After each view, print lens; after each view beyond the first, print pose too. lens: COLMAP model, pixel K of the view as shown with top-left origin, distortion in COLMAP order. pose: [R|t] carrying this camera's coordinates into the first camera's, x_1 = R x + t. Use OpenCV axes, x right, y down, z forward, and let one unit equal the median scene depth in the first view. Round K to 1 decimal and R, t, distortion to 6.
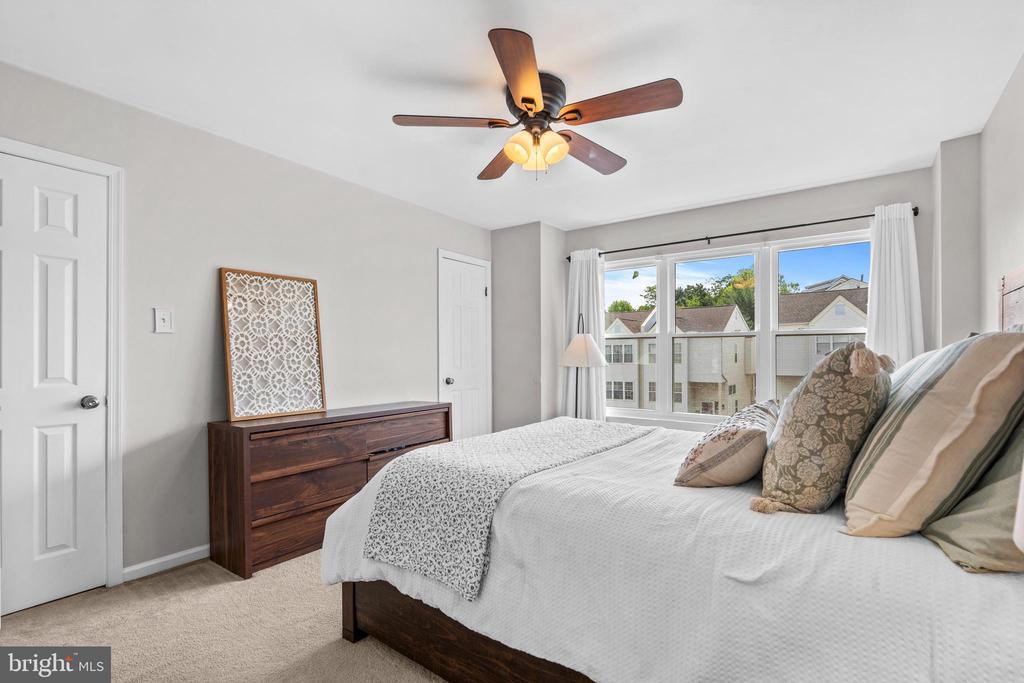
lens RADIAL K [[480.1, 0, 521.6], [0, 480.1, 346.7], [0, 0, 1]] dist [-0.000675, -0.000434]
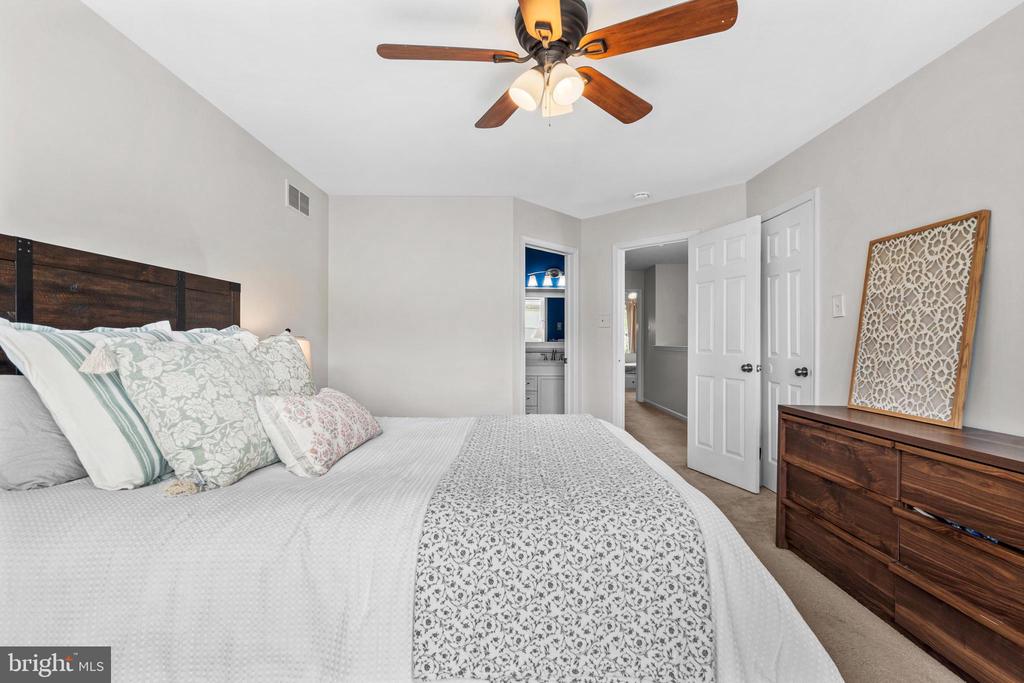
lens RADIAL K [[480.1, 0, 521.6], [0, 480.1, 346.7], [0, 0, 1]] dist [-0.000675, -0.000434]
pose [[-0.800590, 0.004756, -0.599193, 0.424467], [0.007384, 0.999971, -0.001929, 0.030786], [0.599167, -0.005969, -0.800602, 1.240194]]
